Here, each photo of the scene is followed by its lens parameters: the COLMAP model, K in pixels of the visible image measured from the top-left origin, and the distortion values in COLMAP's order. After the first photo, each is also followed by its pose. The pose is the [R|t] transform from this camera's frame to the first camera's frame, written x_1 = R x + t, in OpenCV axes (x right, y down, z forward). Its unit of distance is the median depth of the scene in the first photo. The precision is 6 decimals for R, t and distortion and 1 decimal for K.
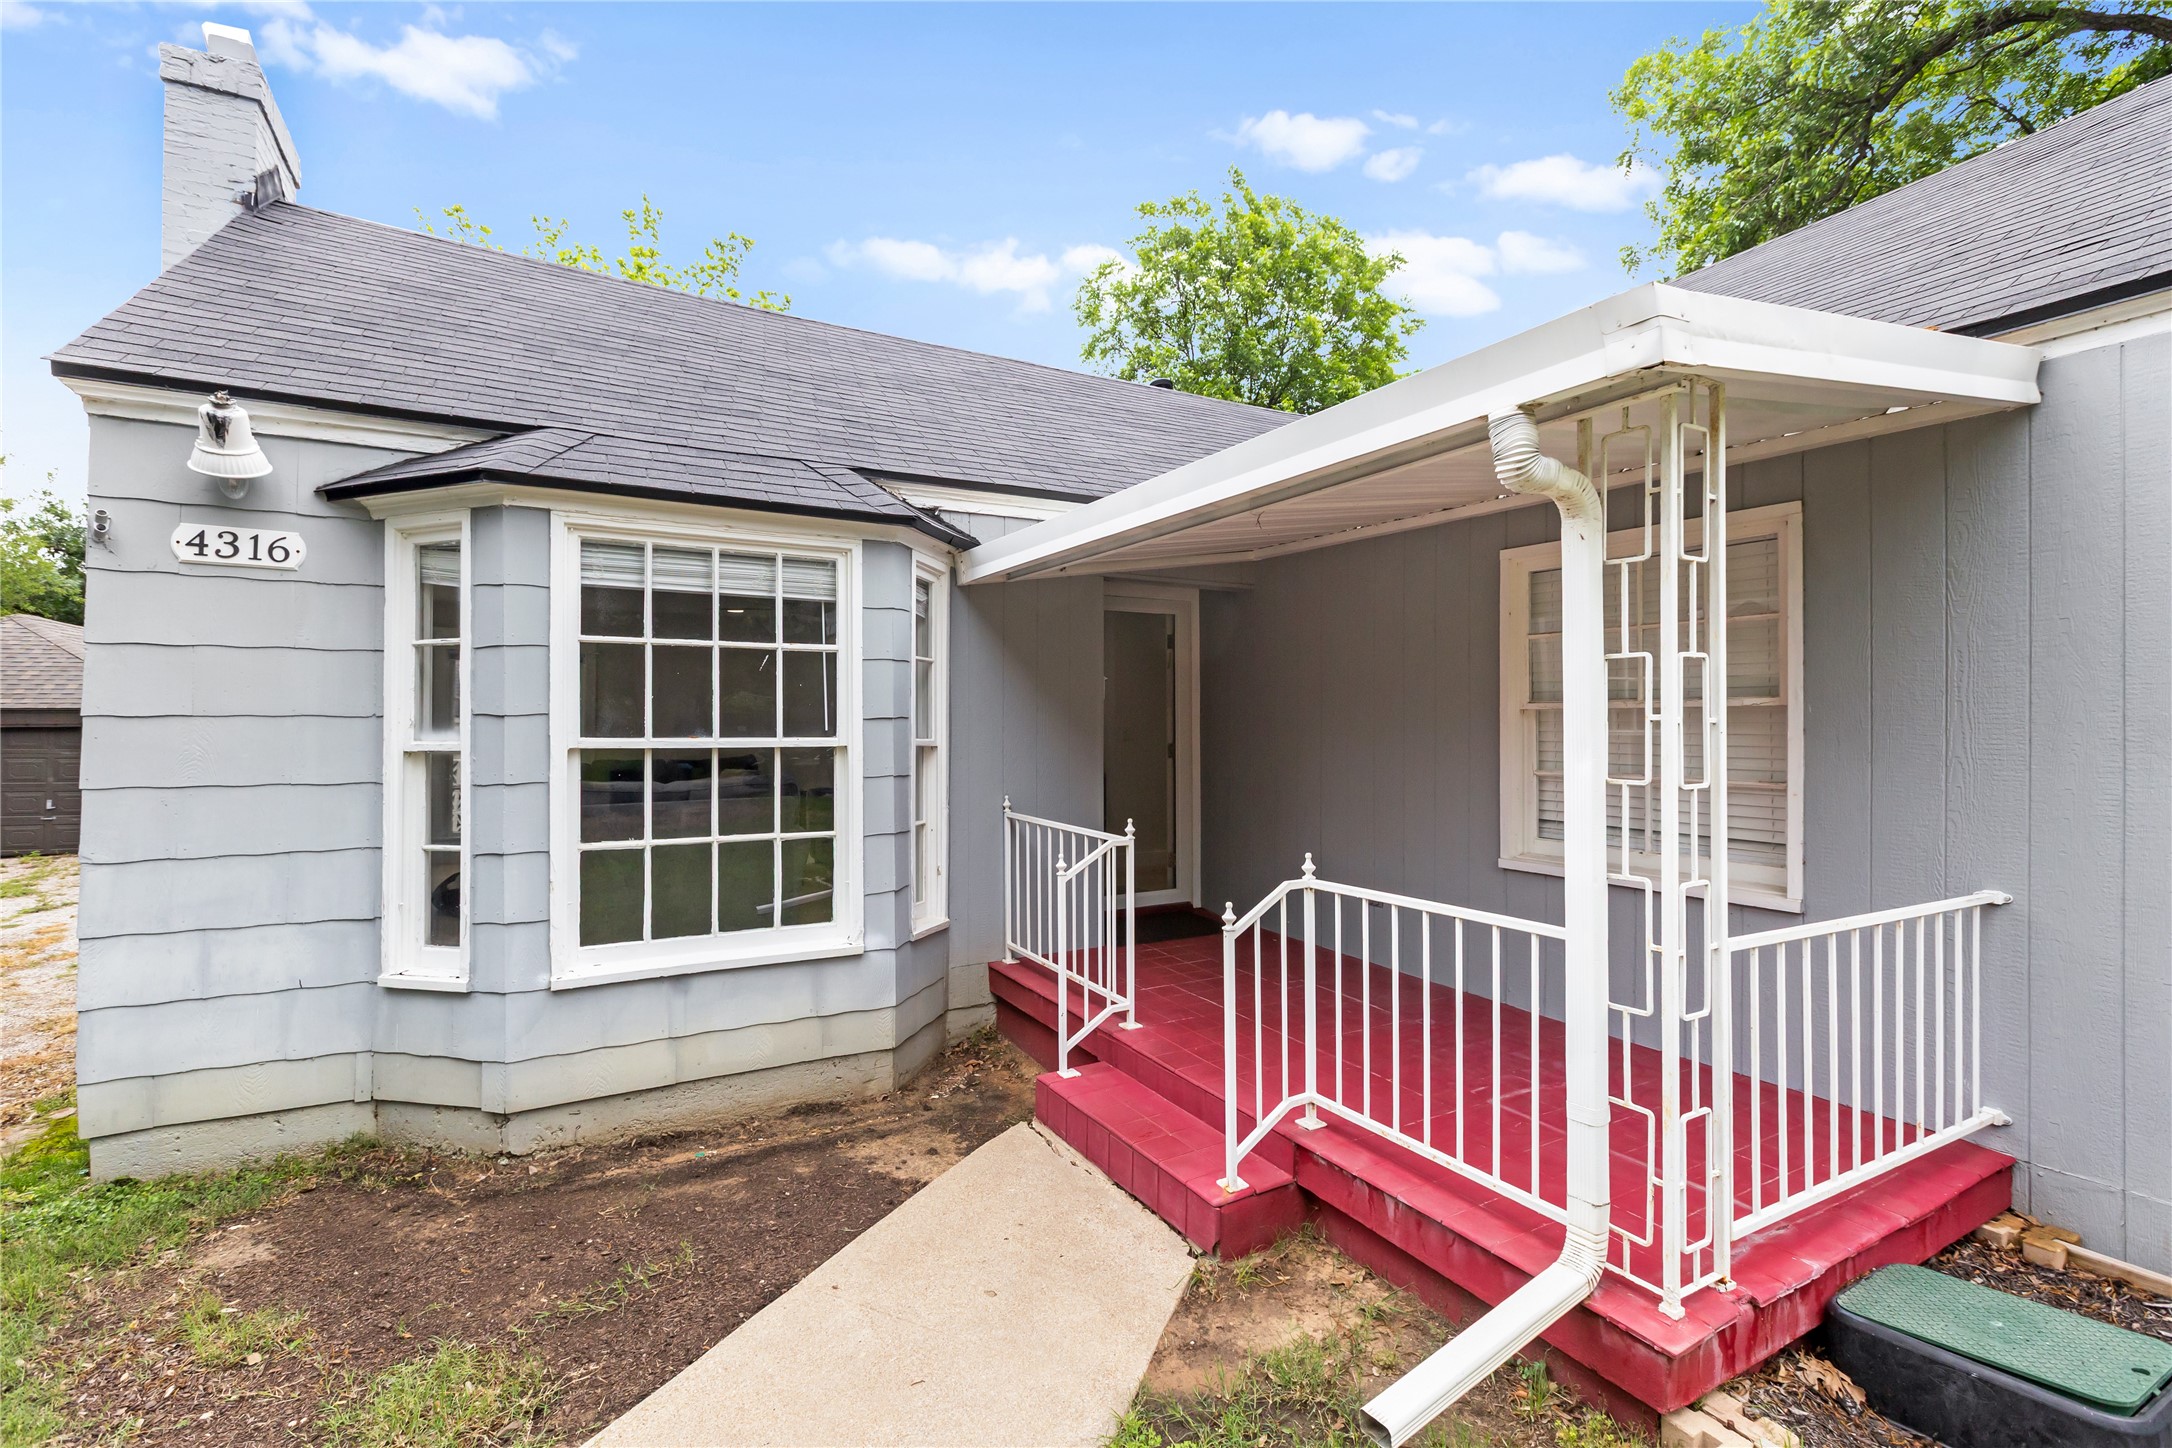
lens RADIAL K [[967.7, 0, 1082.1], [0, 967.7, 707.1], [0, 0, 1]] dist [0.003110, -0.001187]
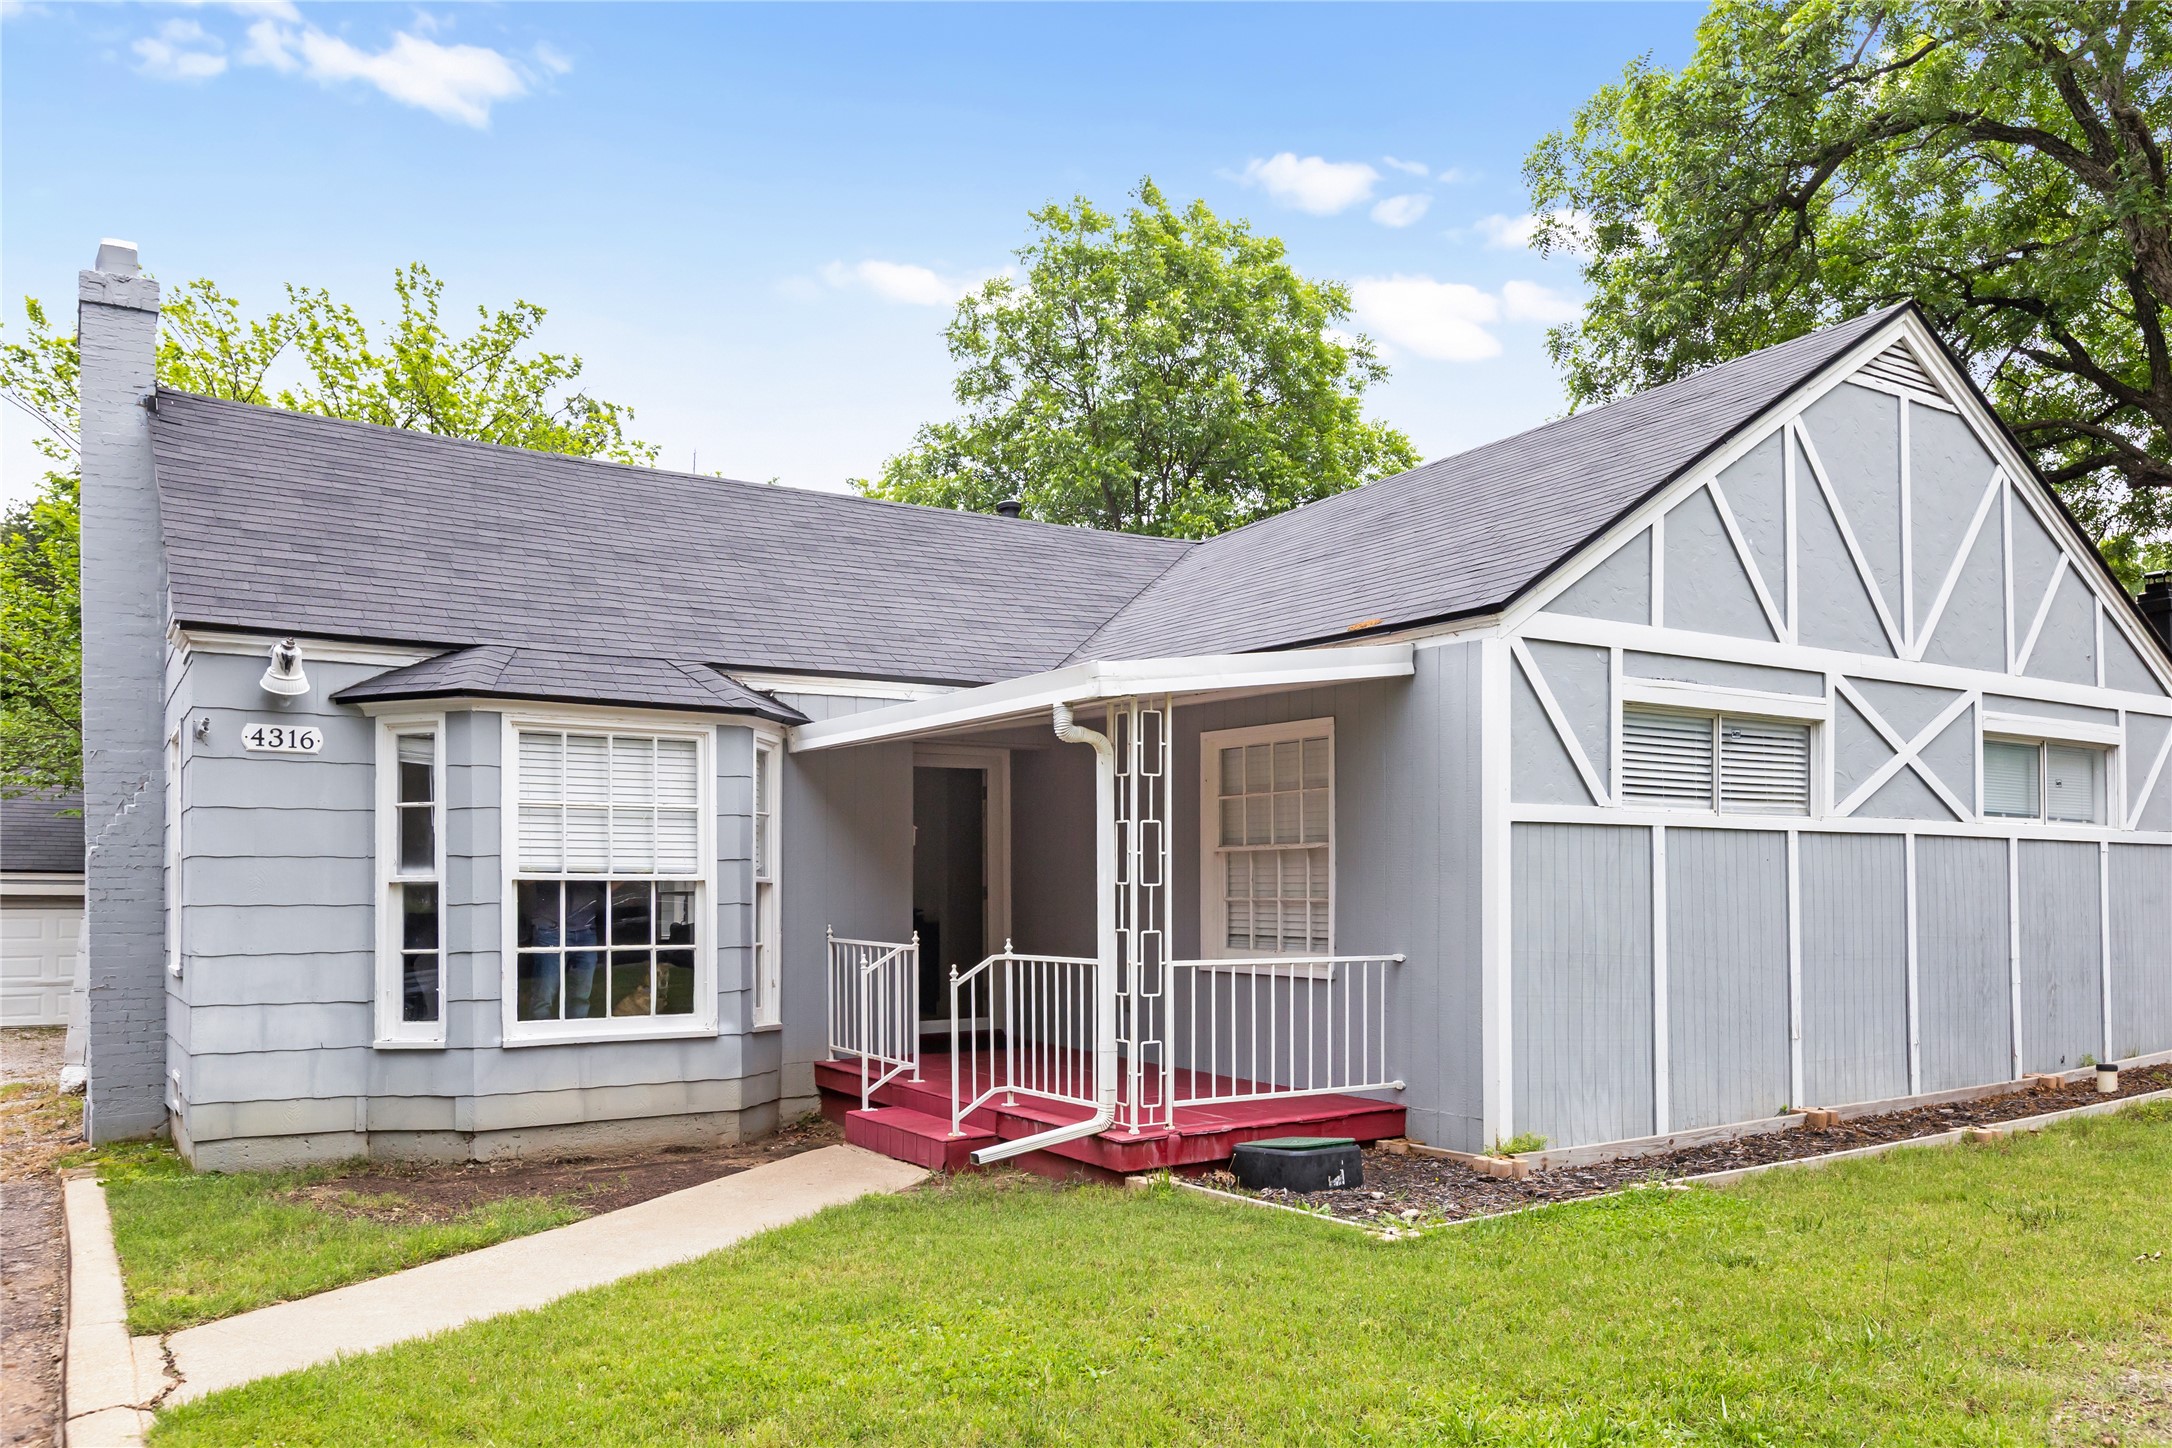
lens RADIAL K [[1621.1, 0, 1134.4], [0, 1621.1, 854.5], [0, 0, 1]] dist [-0.019183, 0.014348]
pose [[0.996446, -0.001715, 0.084220, 0.173649], [0.002290, 0.999975, -0.006725, 0.023349], [-0.084207, 0.006894, 0.996424, -1.393137]]
